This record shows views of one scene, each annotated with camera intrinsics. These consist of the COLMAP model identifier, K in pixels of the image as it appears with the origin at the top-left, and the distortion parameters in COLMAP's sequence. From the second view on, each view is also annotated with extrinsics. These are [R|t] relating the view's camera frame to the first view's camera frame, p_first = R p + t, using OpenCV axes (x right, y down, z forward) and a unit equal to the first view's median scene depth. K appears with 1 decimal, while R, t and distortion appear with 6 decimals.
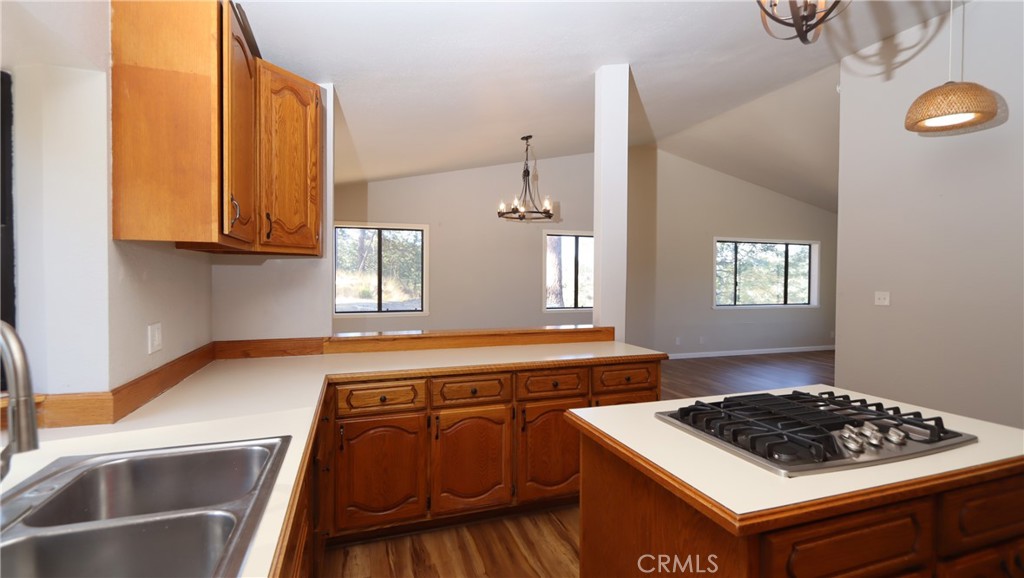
lens RADIAL K [[465.4, 0, 508.7], [0, 465.4, 284.2], [0, 0, 1]] dist [0.000788, 0.000047]
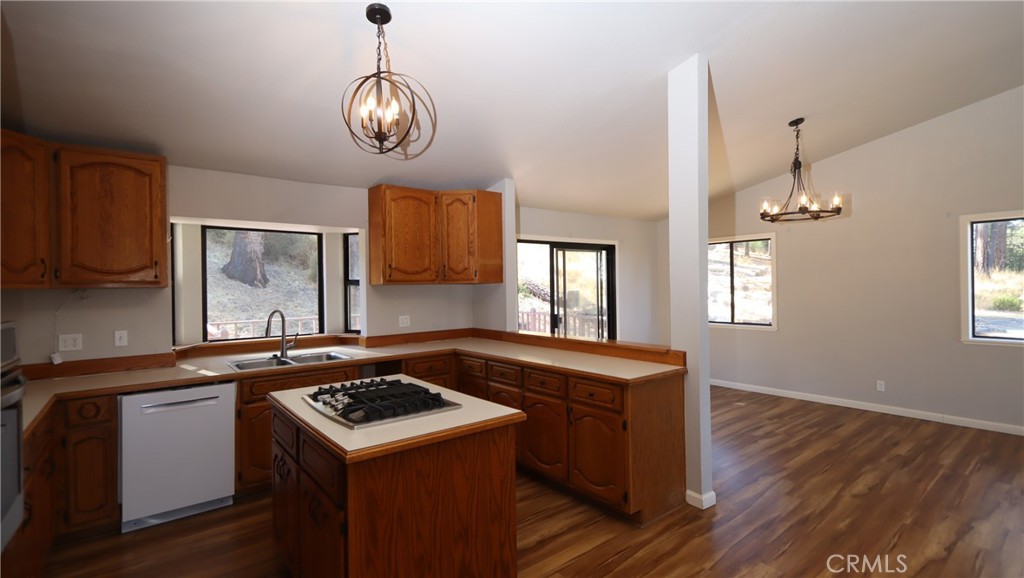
lens RADIAL K [[465.4, 0, 508.7], [0, 465.4, 284.2], [0, 0, 1]] dist [0.000788, 0.000047]
pose [[0.334103, -0.011920, -0.942461, 0.743252], [0.000383, 0.999922, -0.012511, -0.021832], [0.942537, 0.003819, 0.334081, 0.289064]]
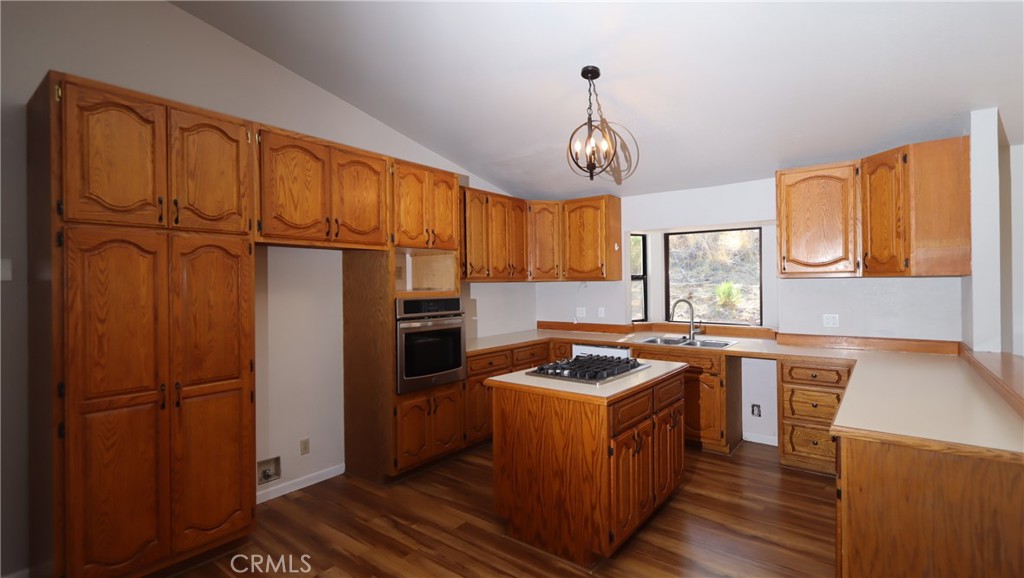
lens RADIAL K [[465.4, 0, 508.7], [0, 465.4, 284.2], [0, 0, 1]] dist [0.000788, 0.000047]
pose [[-0.834794, 0.005720, -0.550533, 0.681033], [-0.002082, 0.999906, 0.013545, -0.032536], [0.550558, 0.012453, -0.834704, 0.819922]]
